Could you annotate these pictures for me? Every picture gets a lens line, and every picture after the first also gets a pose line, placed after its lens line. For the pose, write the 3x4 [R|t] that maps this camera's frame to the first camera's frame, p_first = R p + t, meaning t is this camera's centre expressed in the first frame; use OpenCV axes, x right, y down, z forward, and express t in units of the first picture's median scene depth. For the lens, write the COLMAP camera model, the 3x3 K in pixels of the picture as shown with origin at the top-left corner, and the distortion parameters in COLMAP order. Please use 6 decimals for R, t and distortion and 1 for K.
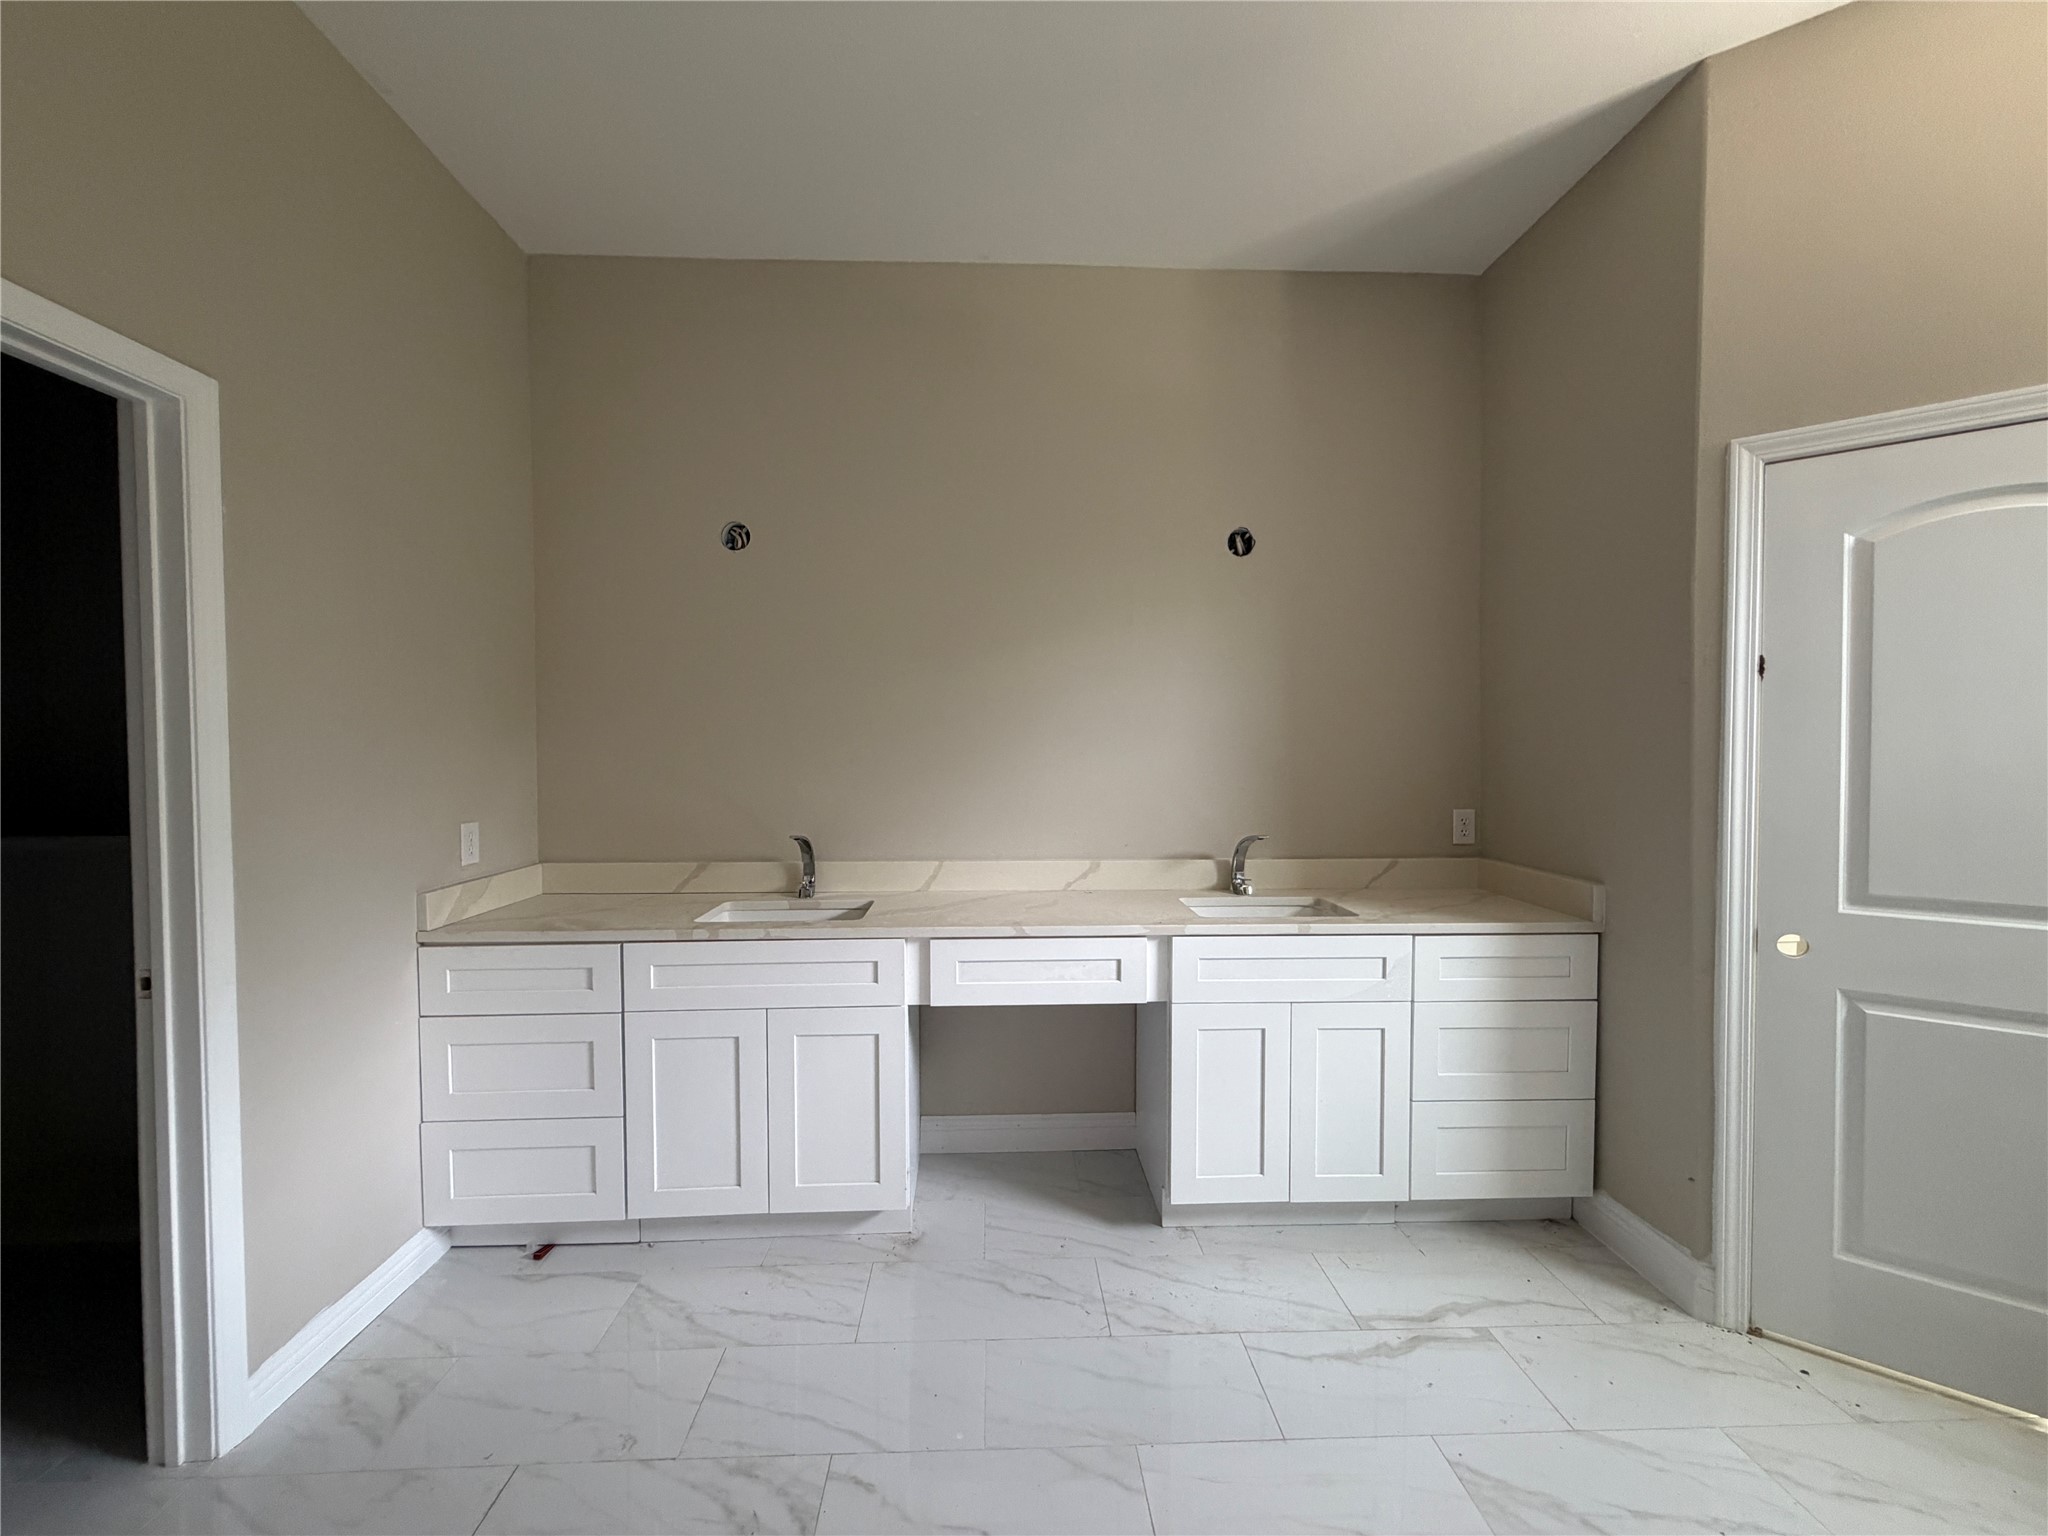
lens RADIAL K [[814.2, 0, 1016.4], [0, 814.2, 769.8], [0, 0, 1]] dist [0.002709, -0.000460]
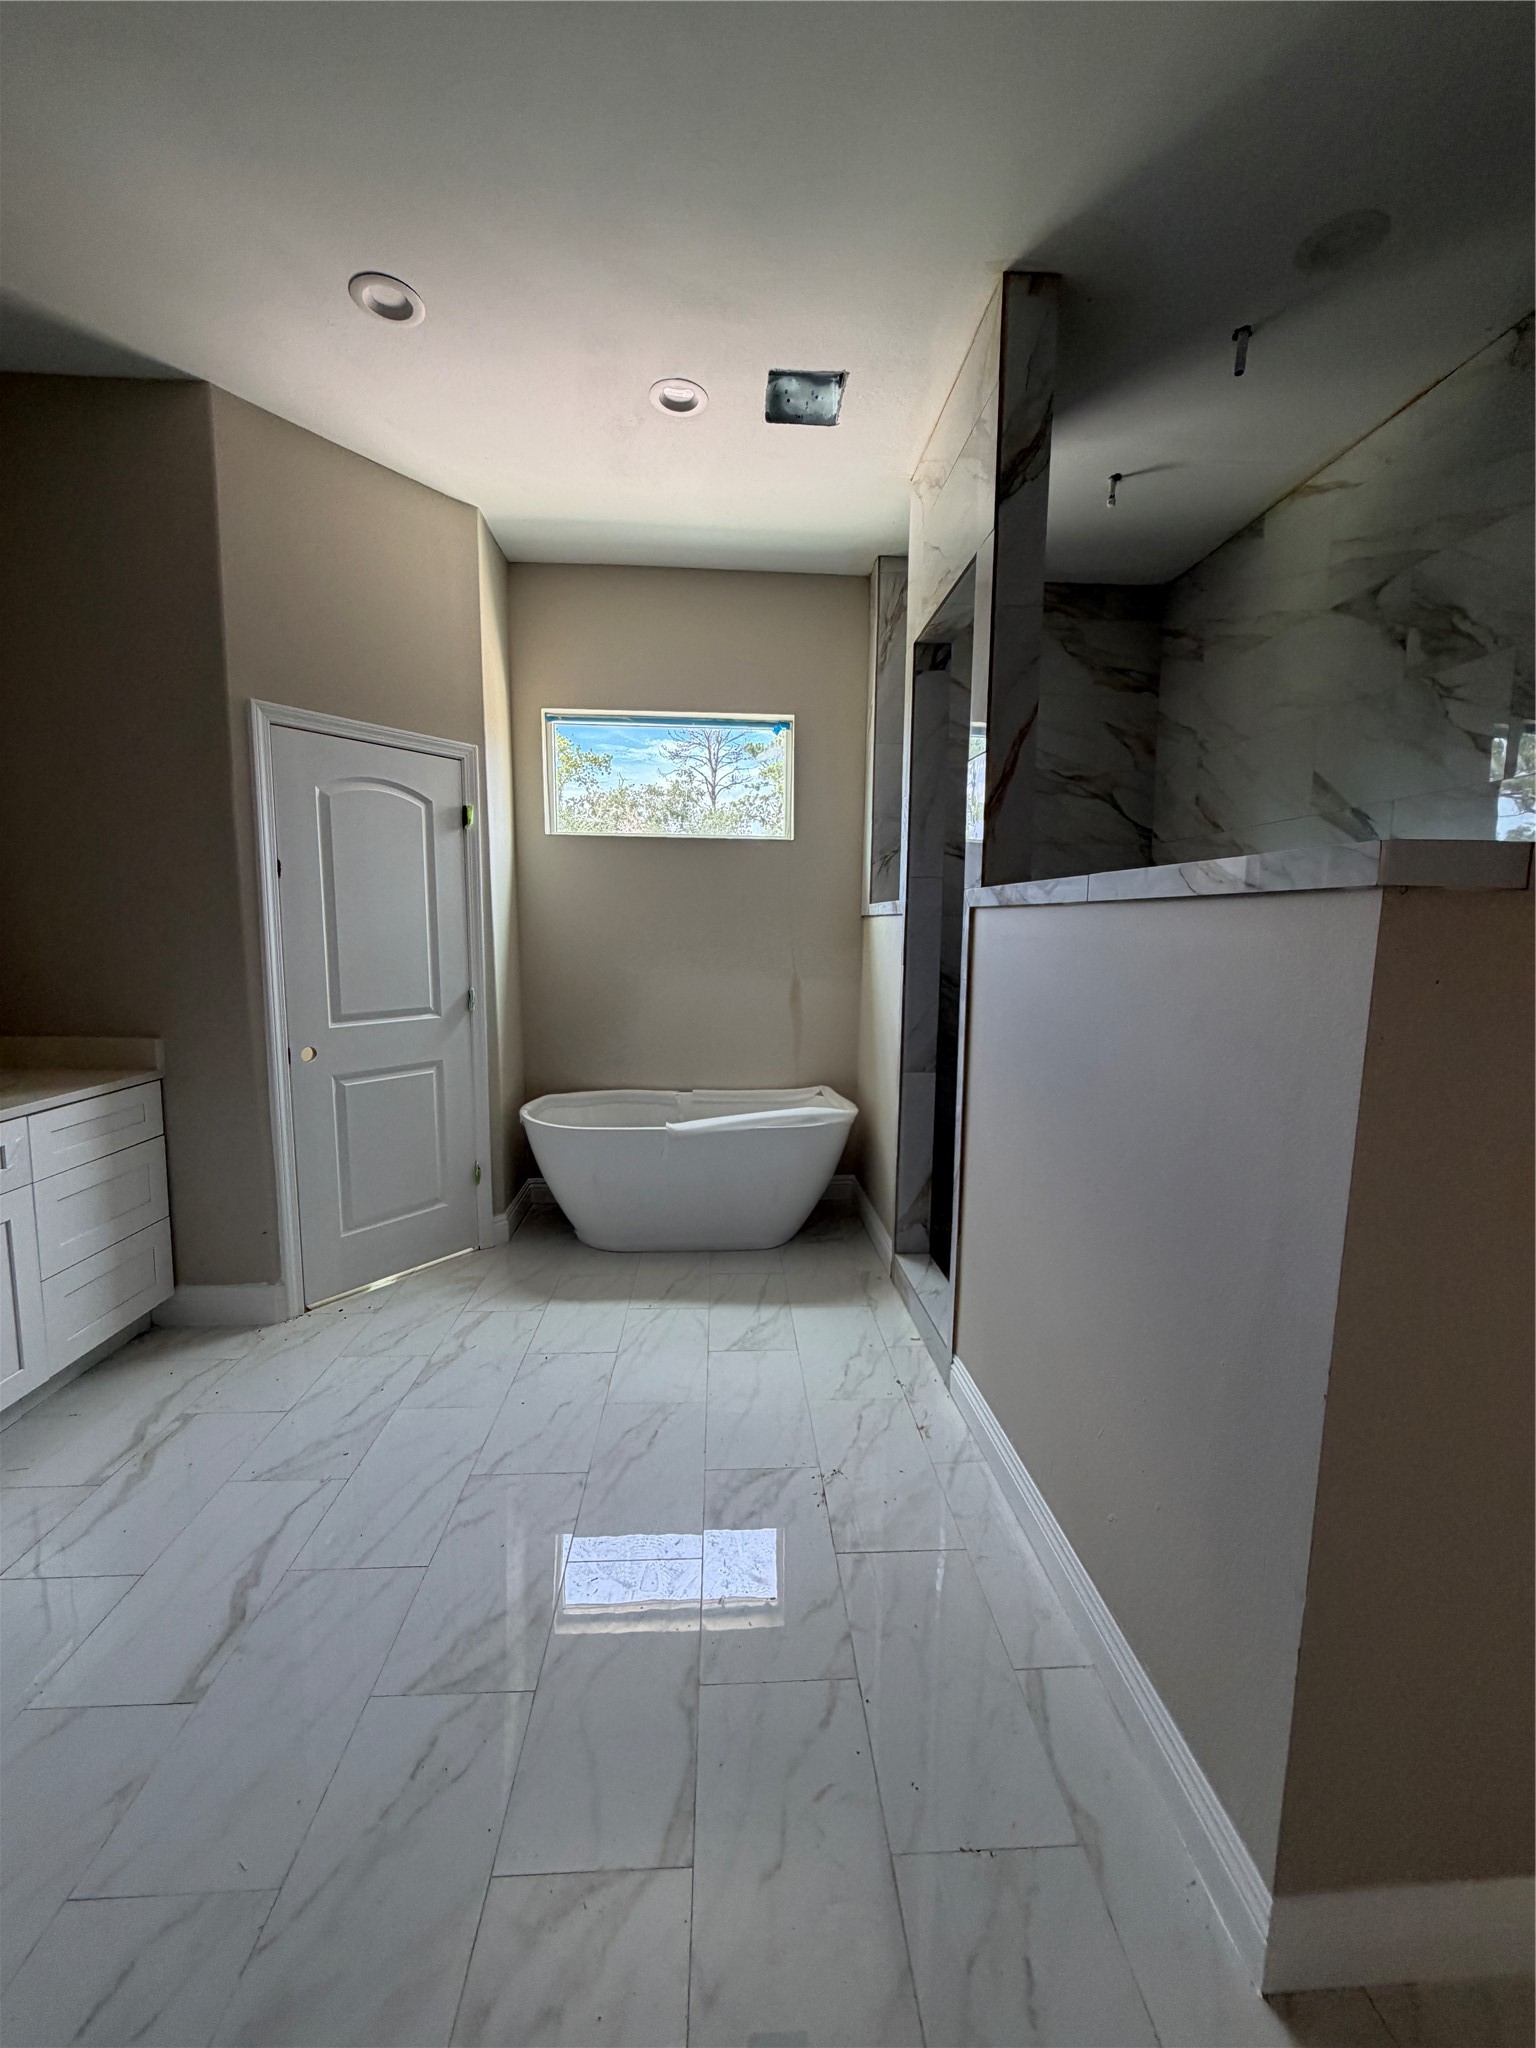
lens RADIAL K [[814.2, 0, 766.9], [0, 814.2, 1020.1], [0, 0, 1]] dist [0.002709, -0.000460]
pose [[-0.019657, -0.113764, 0.993313, -0.486367], [0.011321, 0.993416, 0.114000, -0.010883], [-0.999743, 0.013487, -0.018240, 0.139106]]
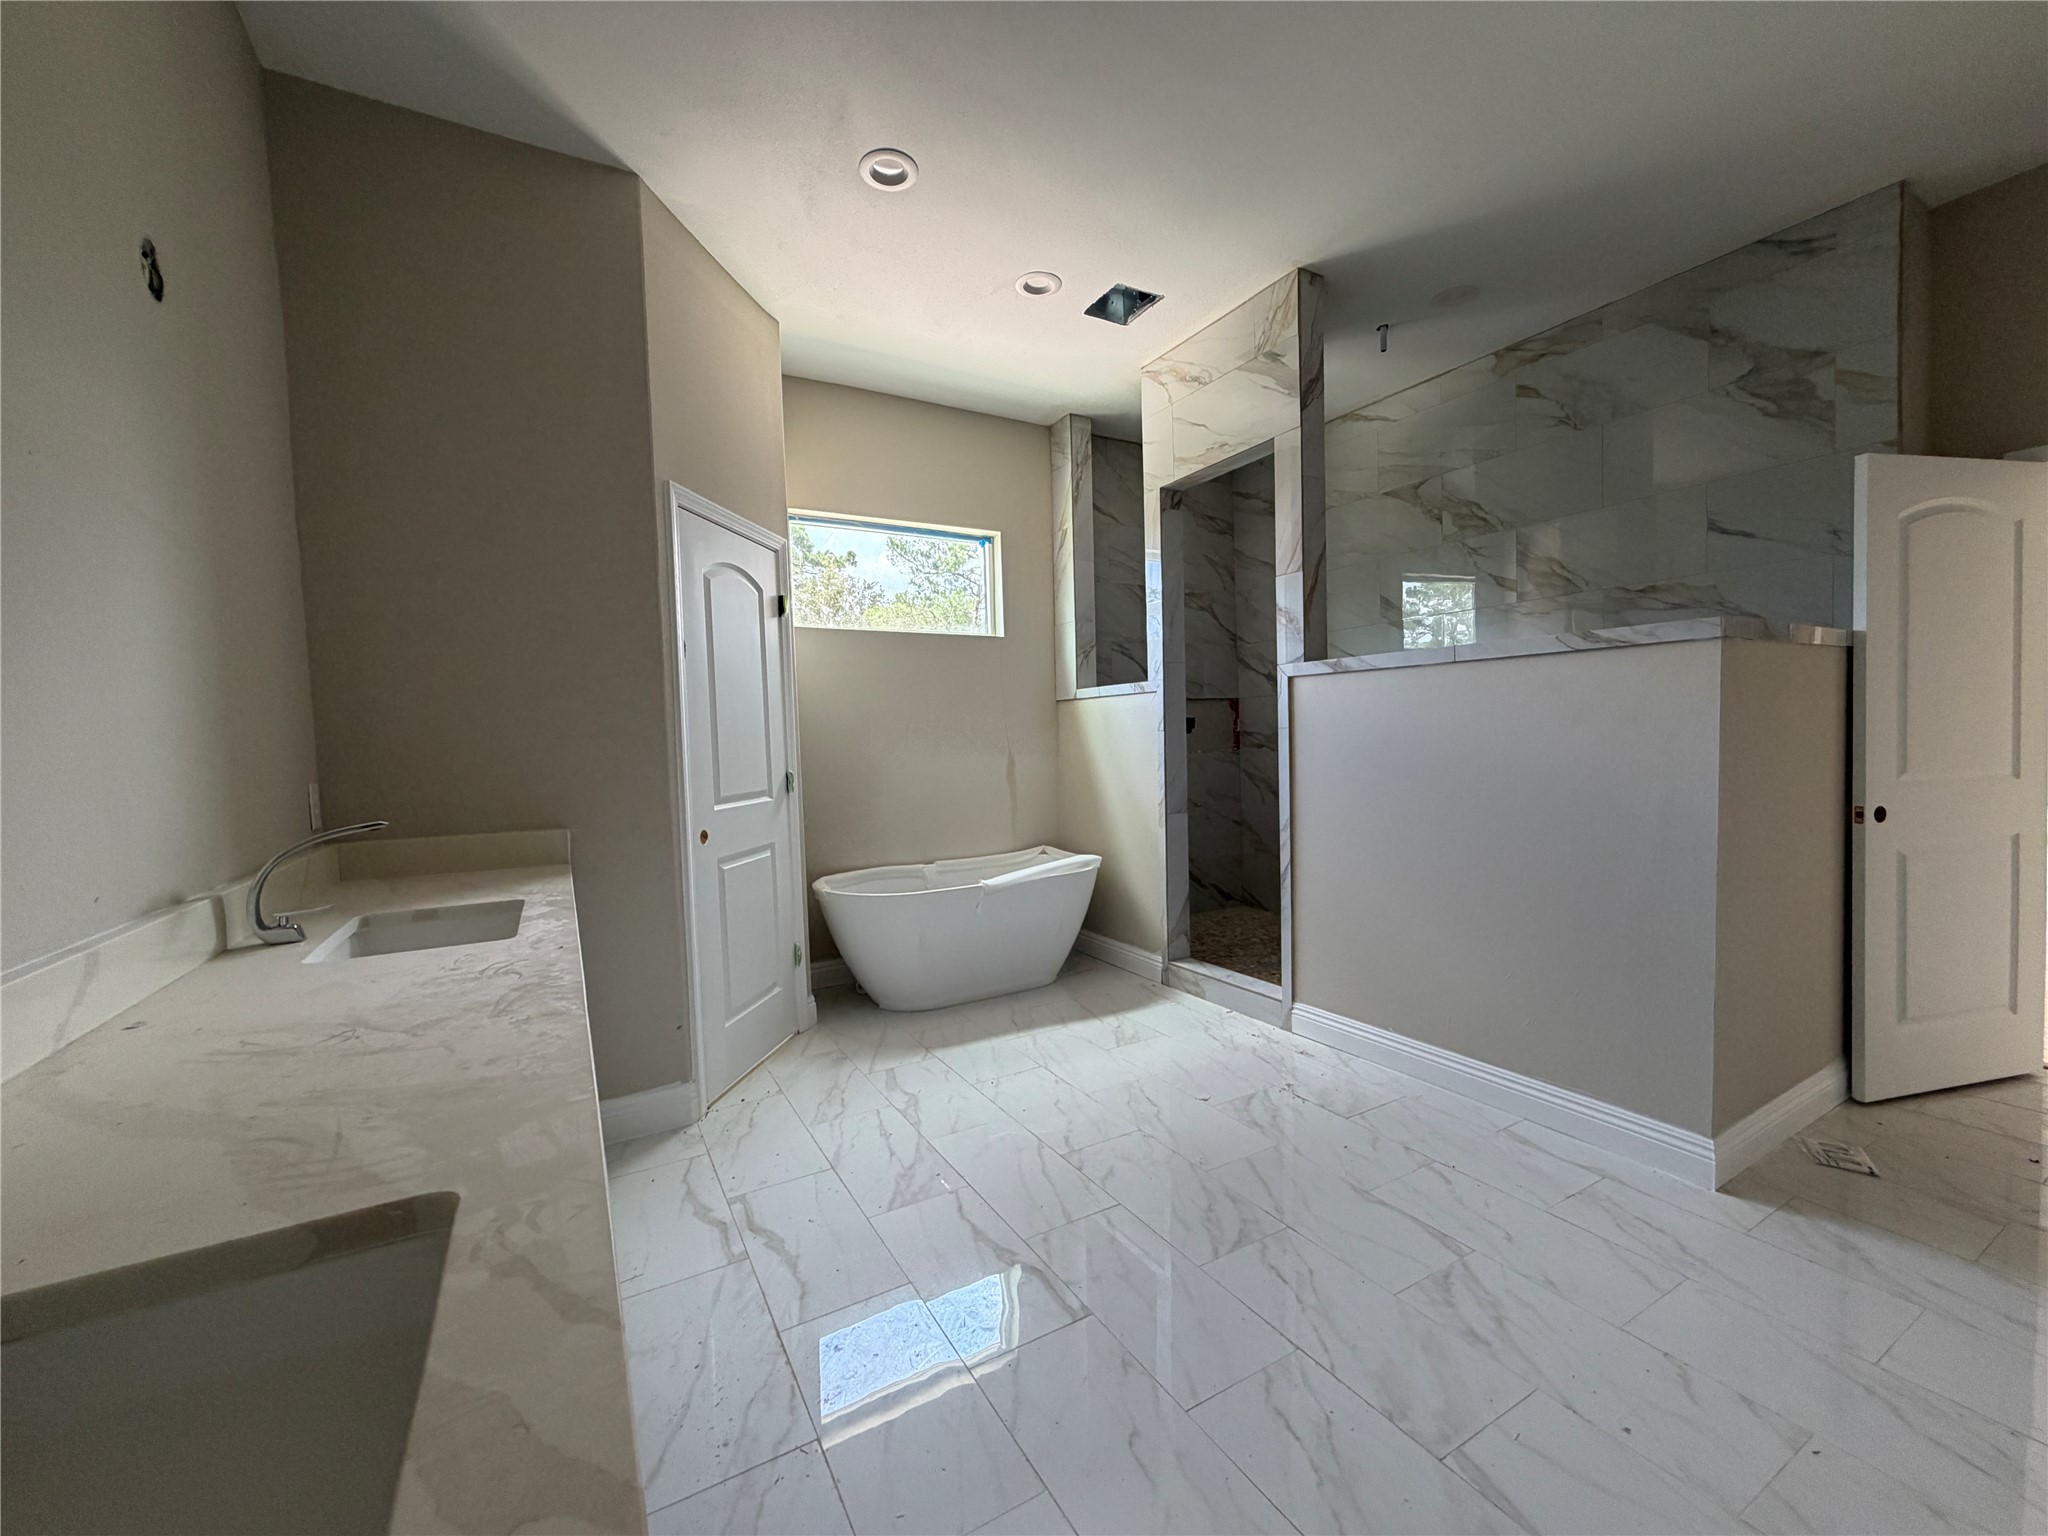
lens RADIAL K [[814.2, 0, 1018.9], [0, 814.2, 770.7], [0, 0, 1]] dist [0.002709, -0.000460]
pose [[-0.460425, -0.022260, 0.887419, -0.540667], [0.049360, 0.997497, 0.050631, 0.038522], [-0.886325, 0.067114, -0.458174, 0.978150]]
